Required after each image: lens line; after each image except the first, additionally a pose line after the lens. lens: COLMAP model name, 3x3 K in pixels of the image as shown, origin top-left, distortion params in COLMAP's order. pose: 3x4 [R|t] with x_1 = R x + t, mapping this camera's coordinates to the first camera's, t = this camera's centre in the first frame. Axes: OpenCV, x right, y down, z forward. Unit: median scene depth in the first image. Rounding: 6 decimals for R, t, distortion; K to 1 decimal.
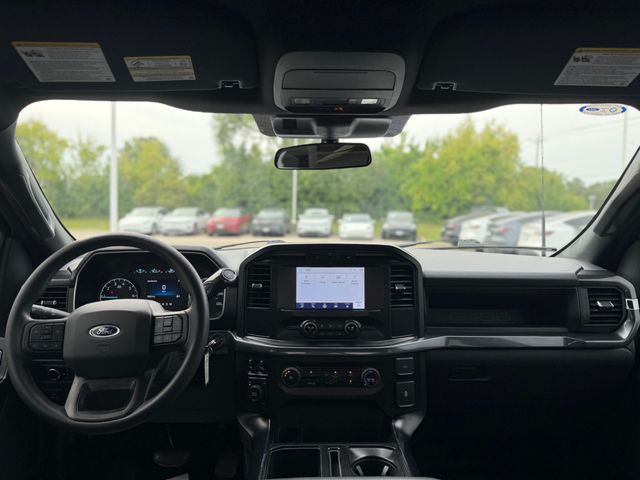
lens RADIAL K [[453.4, 0, 321.0], [0, 453.4, 235.2], [0, 0, 1]] dist [0.012038, -0.007024]
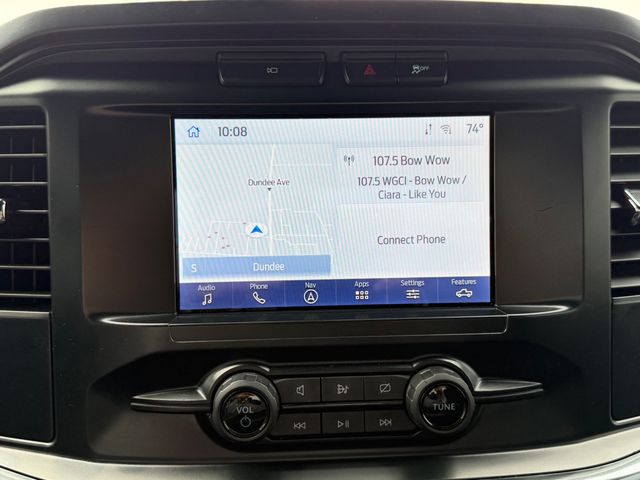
lens RADIAL K [[598.0, 0, 319.7], [0, 598.0, 243.3], [0, 0, 1]] dist [0.047925, 0.000000]
pose [[0.998399, -0.023307, 0.051535, -0.001824], [0.016668, 0.991929, 0.125691, 0.094744], [-0.054048, -0.124631, 0.990730, 0.715467]]
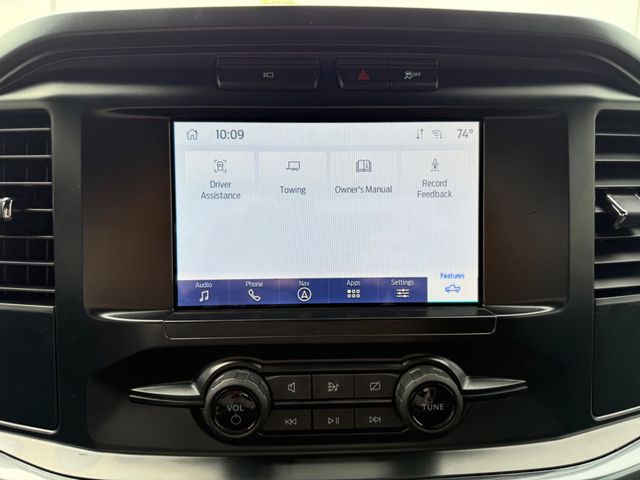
lens RADIAL K [[453.4, 0, 317.7], [0, 453.4, 238.5], [0, 0, 1]] dist [0.012038, -0.007024]
pose [[0.999420, -0.012387, 0.031729, 0.008162], [0.008250, 0.991824, 0.127343, 0.099901], [-0.033047, -0.127007, 0.991351, 0.777523]]
